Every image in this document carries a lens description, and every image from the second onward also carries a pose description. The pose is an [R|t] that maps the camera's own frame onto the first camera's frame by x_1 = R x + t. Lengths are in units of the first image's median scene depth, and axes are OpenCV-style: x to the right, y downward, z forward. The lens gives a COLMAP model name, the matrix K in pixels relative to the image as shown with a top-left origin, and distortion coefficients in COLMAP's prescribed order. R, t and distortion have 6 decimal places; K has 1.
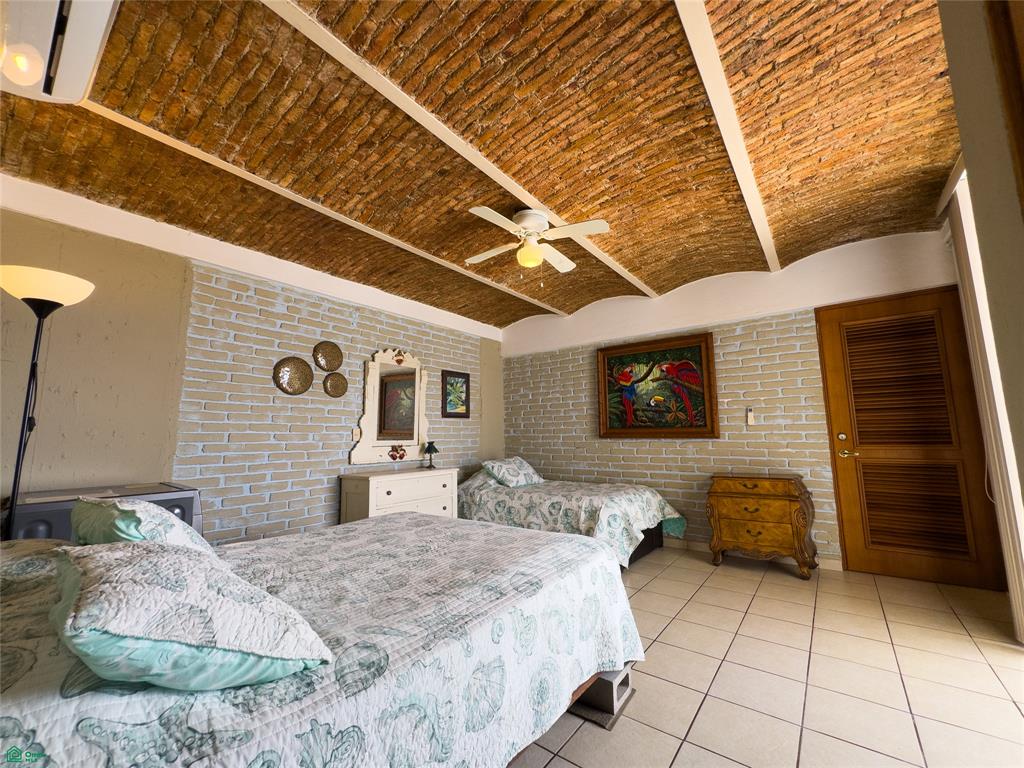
lens RADIAL K [[410.5, 0, 512.0], [0, 410.5, 380.8], [0, 0, 1]] dist [-0.000831, 0.000247]
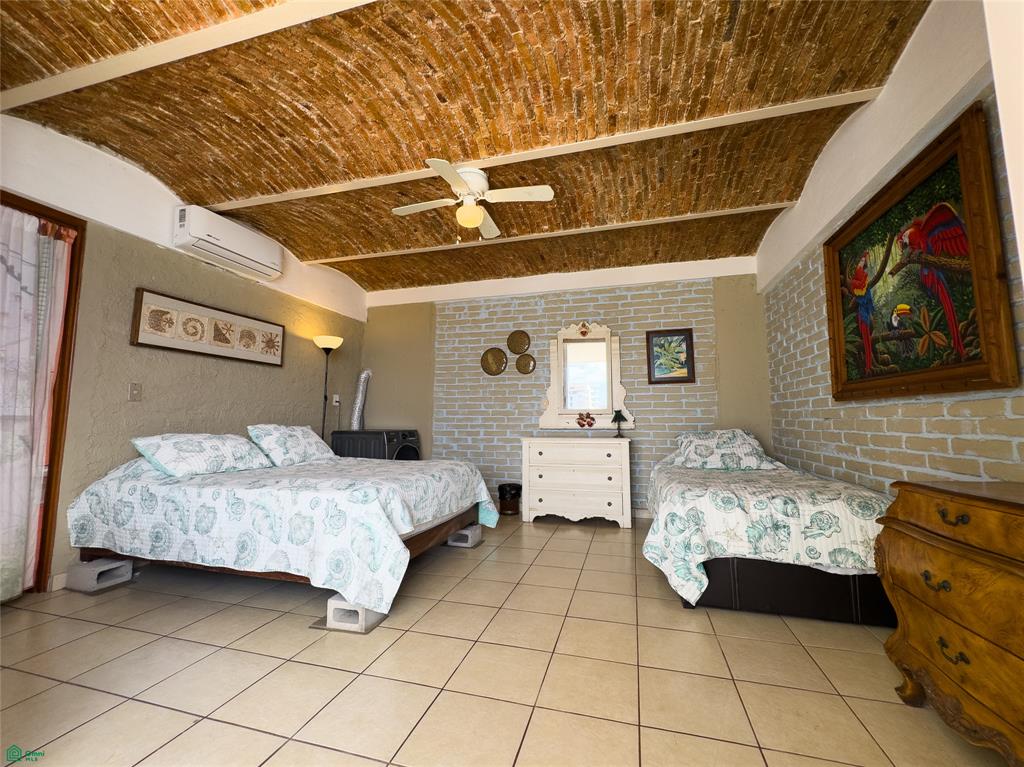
lens RADIAL K [[410.5, 0, 512.0], [0, 410.5, 380.3], [0, 0, 1]] dist [-0.000831, 0.000247]
pose [[0.379461, -0.079589, -0.921778, 0.631937], [0.119310, 0.992184, -0.036553, 0.090611], [0.917483, -0.096107, 0.385991, 0.440636]]
